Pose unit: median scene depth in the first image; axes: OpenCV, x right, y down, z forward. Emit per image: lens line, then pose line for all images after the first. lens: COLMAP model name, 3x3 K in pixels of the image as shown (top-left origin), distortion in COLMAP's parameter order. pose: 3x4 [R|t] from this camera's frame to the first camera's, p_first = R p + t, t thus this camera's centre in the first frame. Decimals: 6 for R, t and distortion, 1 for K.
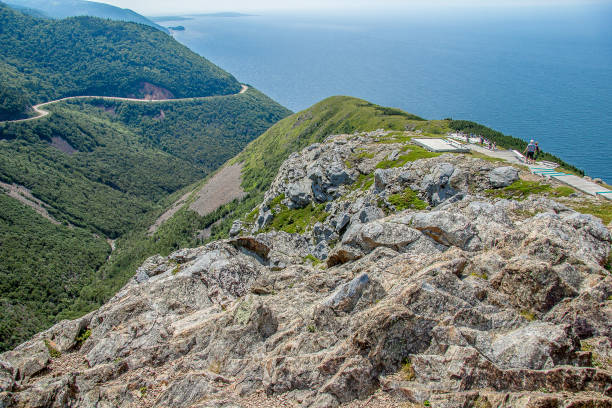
lens RADIAL K [[510.0, 0, 306.0], [0, 510.0, 204.0], [0, 0, 1]] dist [-0.164524, 0.182874]
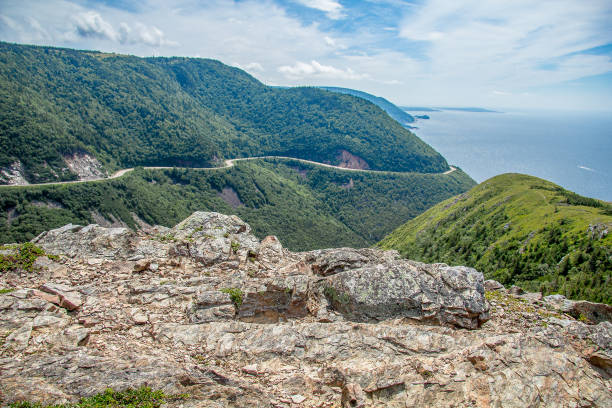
lens RADIAL K [[460.3, 0, 306.0], [0, 460.3, 204.0], [0, 0, 1]] dist [-0.166673, 0.117839]
pose [[0.871995, 0.132807, -0.471154, 0.056919], [-0.205907, 0.972715, -0.106900, -0.028539], [0.444102, 0.190230, 0.875549, 0.196021]]
